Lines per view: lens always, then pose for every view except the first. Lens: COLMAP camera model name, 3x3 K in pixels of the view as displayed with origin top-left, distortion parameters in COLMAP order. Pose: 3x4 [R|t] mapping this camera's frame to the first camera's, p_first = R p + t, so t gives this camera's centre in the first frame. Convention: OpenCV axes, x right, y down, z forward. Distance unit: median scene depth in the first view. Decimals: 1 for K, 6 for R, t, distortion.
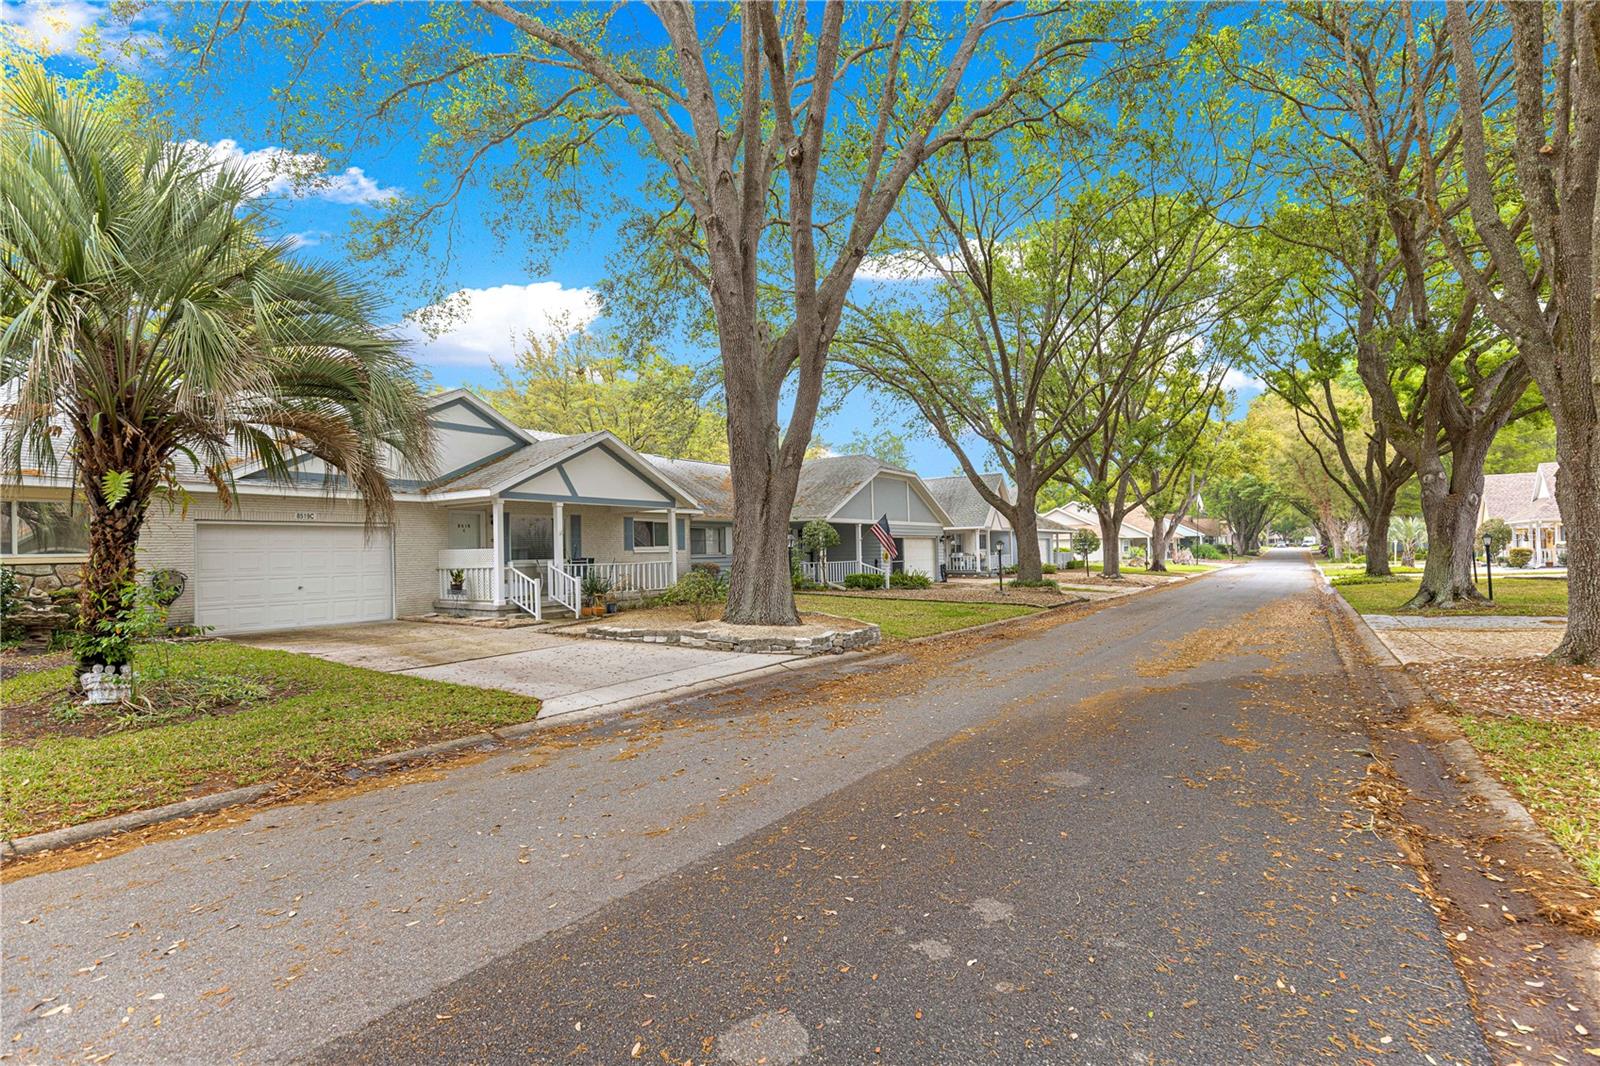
lens RADIAL K [[797.3, 0, 835.0], [0, 797.3, 538.2], [0, 0, 1]] dist [-0.002698, -0.000608]
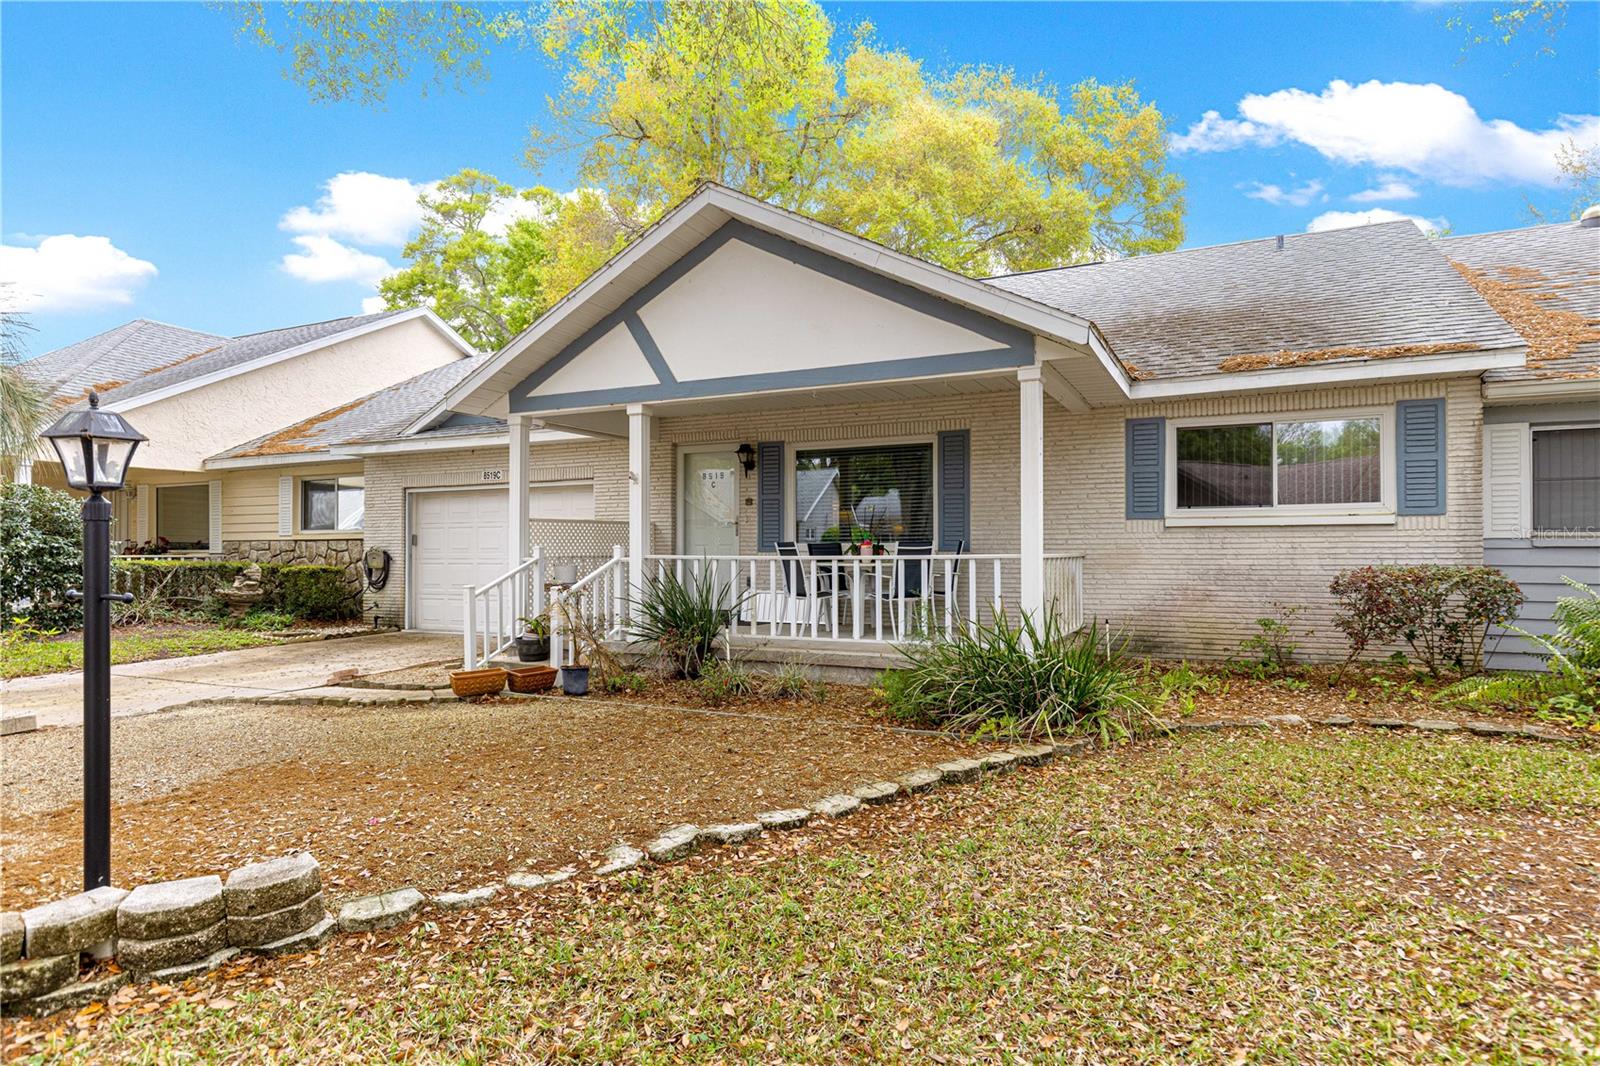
lens RADIAL K [[890.6, 0, 800.0], [0, 890.6, 533.0], [0, 0, 1]] dist [0.003920, 0.000196]
pose [[0.086710, 0.007696, -0.996204, 0.122803], [0.019721, 0.999761, 0.009440, 0.018966], [0.996038, -0.020464, 0.086538, 1.104009]]
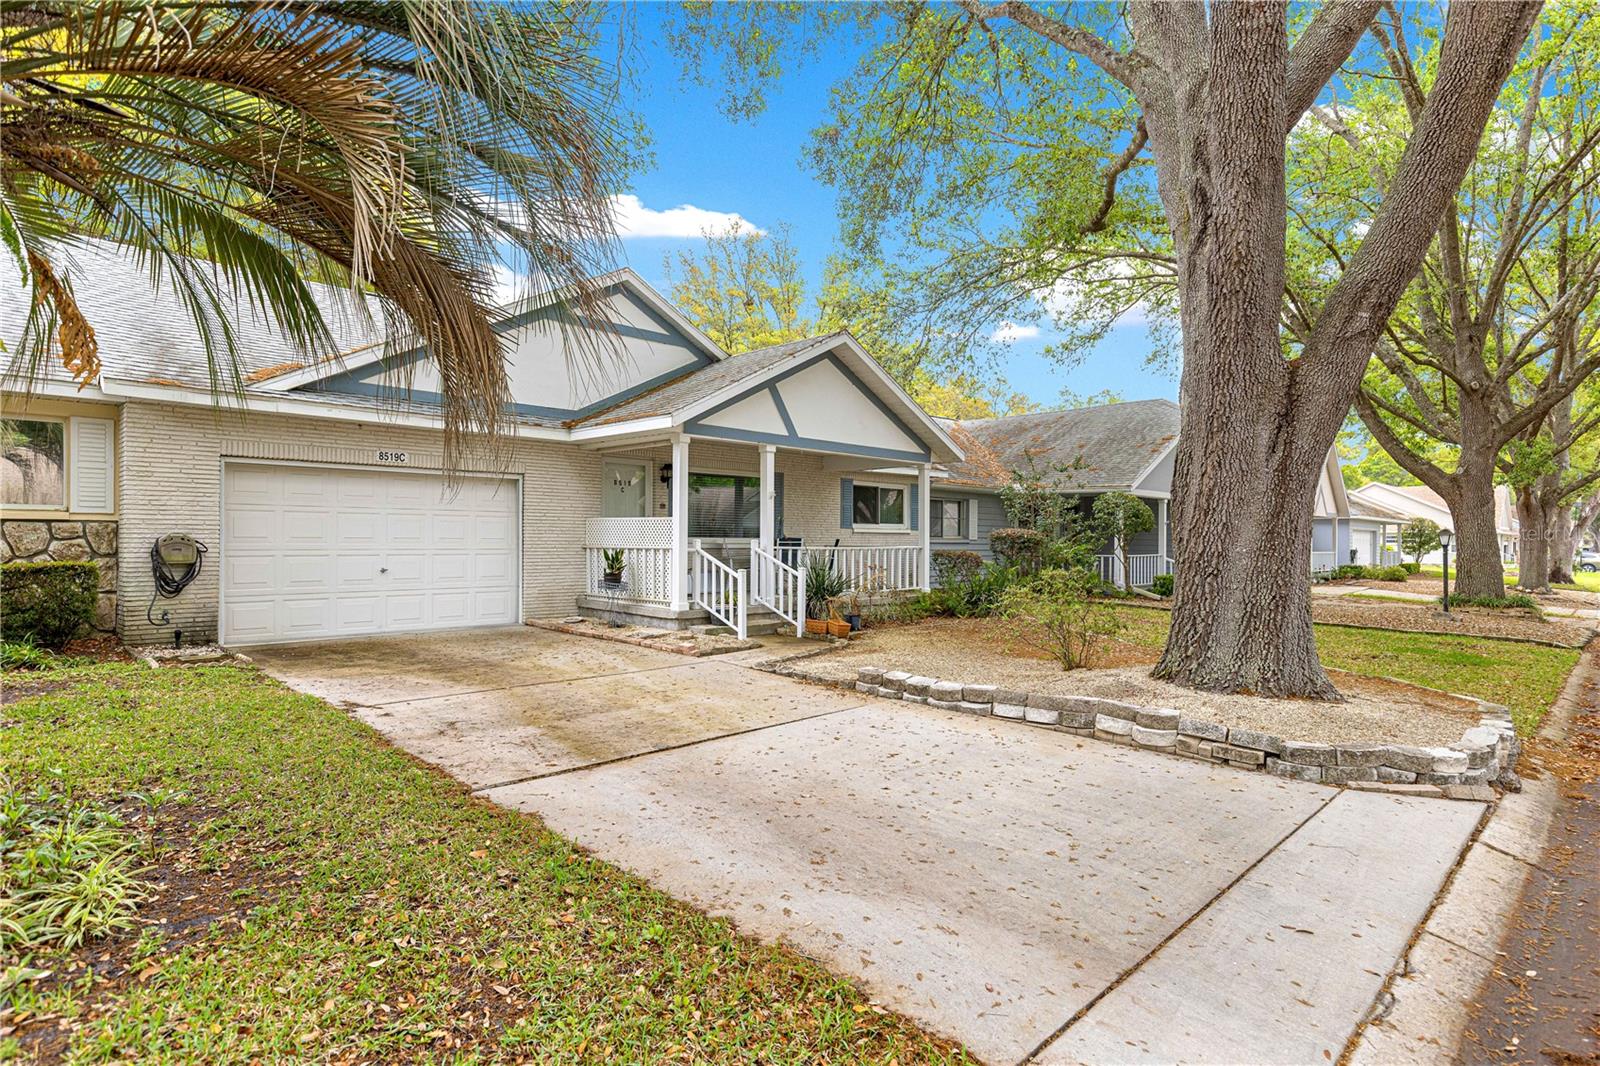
lens RADIAL K [[890.6, 0, 800.0], [0, 890.6, 533.0], [0, 0, 1]] dist [0.003920, 0.000196]
pose [[0.977284, 0.027915, -0.210088, -0.187004], [-0.025650, 0.999580, 0.013499, 0.013482], [0.210377, -0.007804, 0.977589, 0.351287]]
